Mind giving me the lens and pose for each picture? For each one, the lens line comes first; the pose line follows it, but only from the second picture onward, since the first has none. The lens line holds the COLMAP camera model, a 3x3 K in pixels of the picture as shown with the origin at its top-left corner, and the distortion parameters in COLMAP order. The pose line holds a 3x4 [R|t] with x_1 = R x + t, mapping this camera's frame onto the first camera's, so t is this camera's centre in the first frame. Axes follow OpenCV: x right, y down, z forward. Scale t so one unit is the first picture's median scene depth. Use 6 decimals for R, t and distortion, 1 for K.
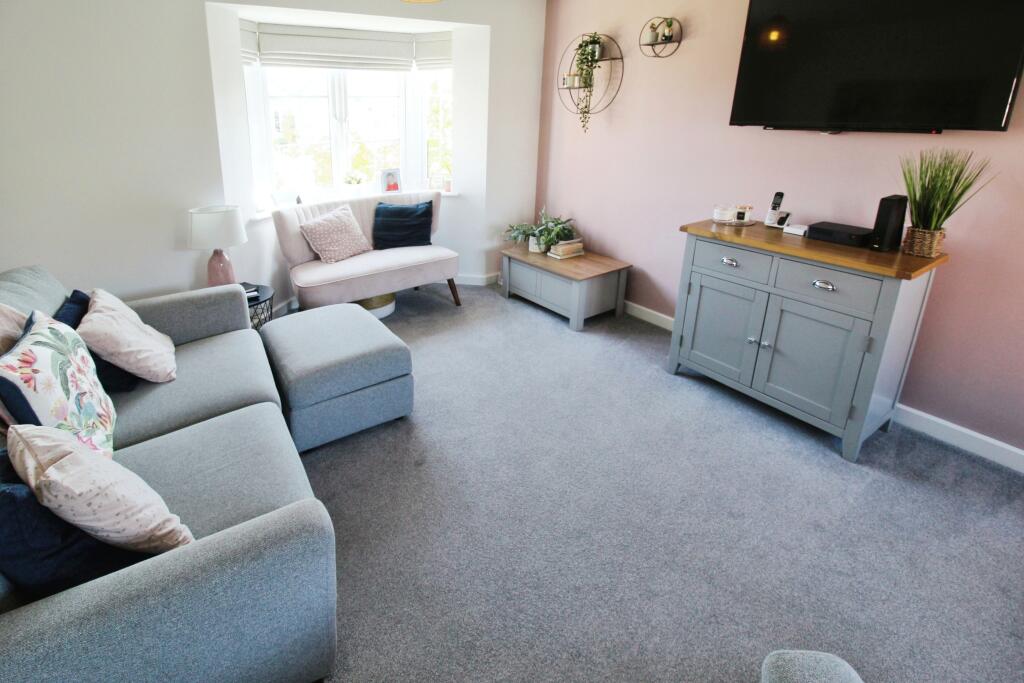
lens RADIAL K [[473.3, 0, 511.5], [0, 473.3, 283.5], [0, 0, 1]] dist [-0.045444, -0.000014]
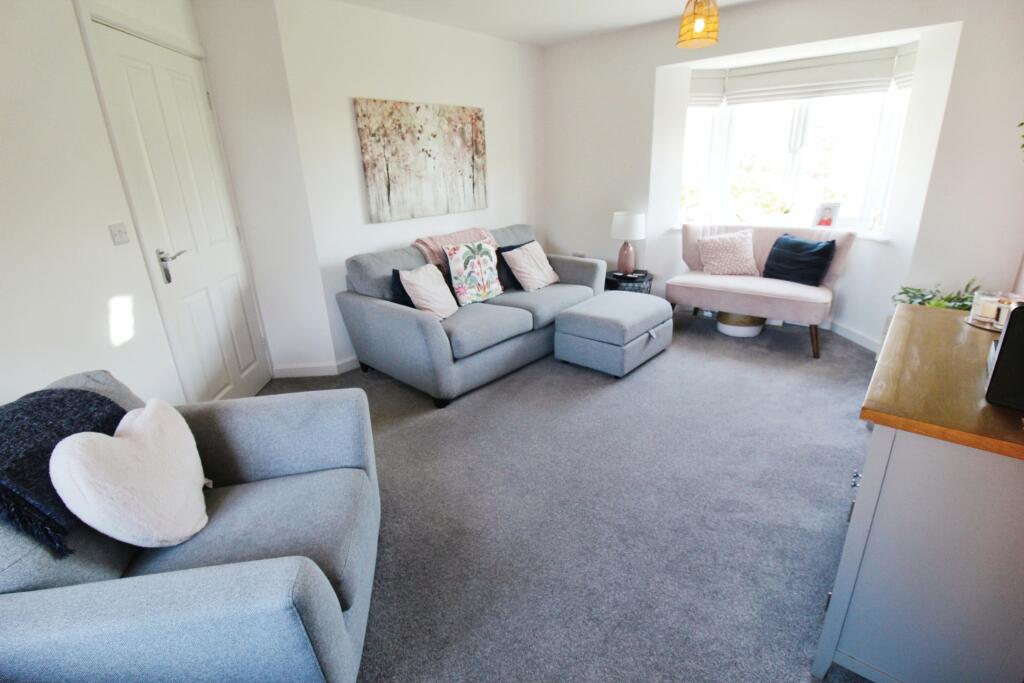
lens RADIAL K [[492.1, 0, 512.0], [0, 492.1, 341.5], [0, 0, 1]] dist [0.000635, -0.000119]
pose [[0.257566, 0.337358, -0.905455, 0.665781], [-0.296470, 0.919465, 0.258243, -0.063189], [0.919655, 0.201926, 0.336840, 0.161175]]
